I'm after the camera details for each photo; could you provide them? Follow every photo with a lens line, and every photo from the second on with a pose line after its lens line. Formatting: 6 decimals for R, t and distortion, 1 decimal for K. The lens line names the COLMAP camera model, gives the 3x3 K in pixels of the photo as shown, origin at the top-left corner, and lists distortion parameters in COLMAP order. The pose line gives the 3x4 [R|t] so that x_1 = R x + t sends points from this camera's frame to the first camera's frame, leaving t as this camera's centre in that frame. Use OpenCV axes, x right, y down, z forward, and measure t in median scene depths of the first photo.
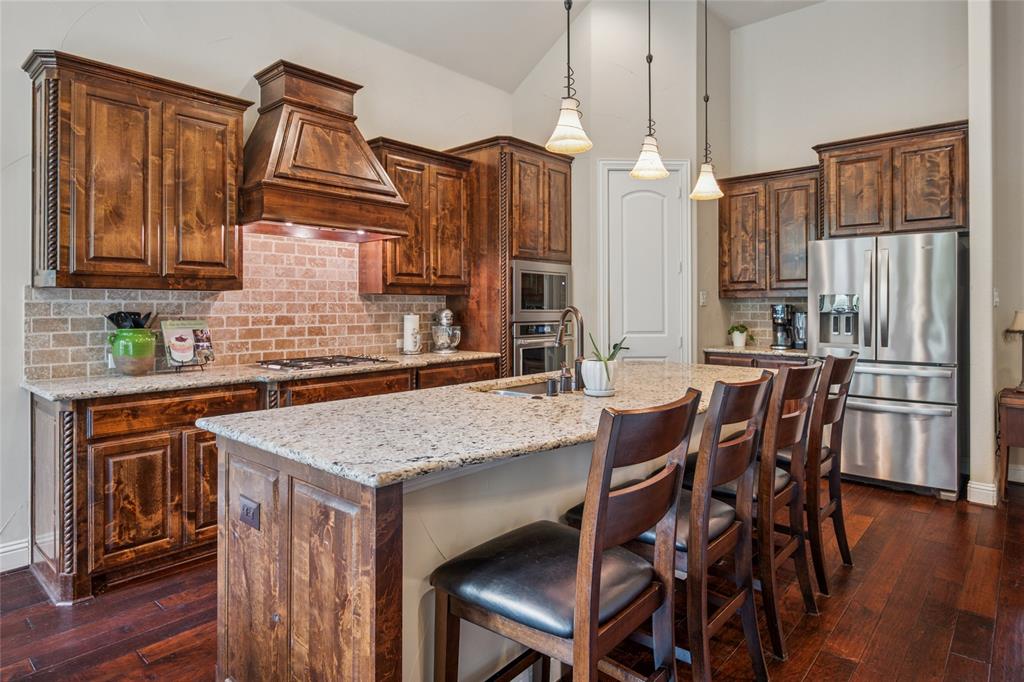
lens RADIAL K [[590.5, 0, 522.1], [0, 590.5, 307.5], [0, 0, 1]] dist [-0.003344, -0.001298]
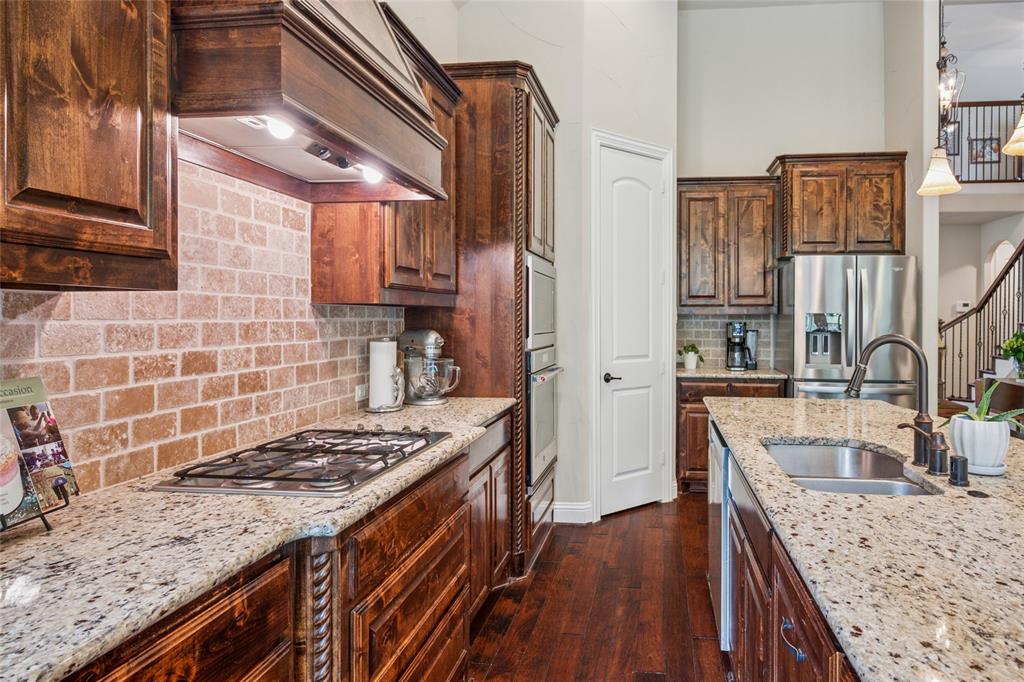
lens RADIAL K [[619.0, 0, 594.6], [0, 619.0, 323.5], [0, 0, 1]] dist [-0.002359, -0.001804]
pose [[0.822388, 0.001764, 0.568925, -0.361921], [-0.007274, 0.999946, 0.007414, -0.010438], [-0.568881, -0.010236, 0.822356, 0.402866]]
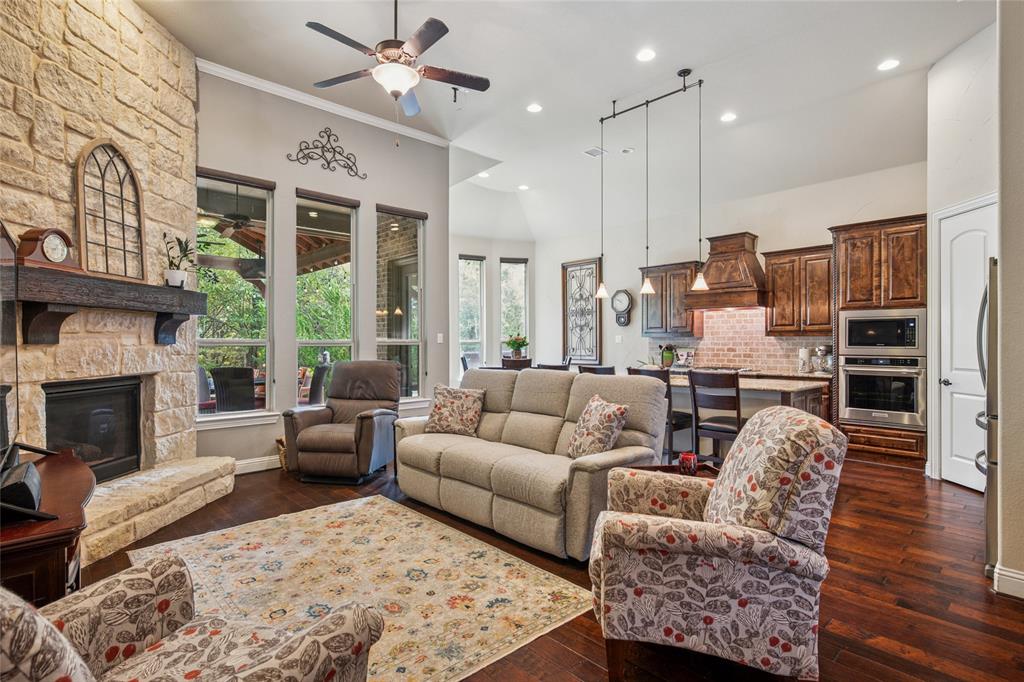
lens RADIAL K [[508.3, 0, 512.0], [0, 508.3, 341.0], [0, 0, 1]] dist [-0.001113, -0.000031]
pose [[-0.115502, 0.005482, -0.993292, 1.306338], [0.005972, 0.999971, 0.004825, -0.020456], [0.993289, -0.005375, -0.115531, 0.363333]]
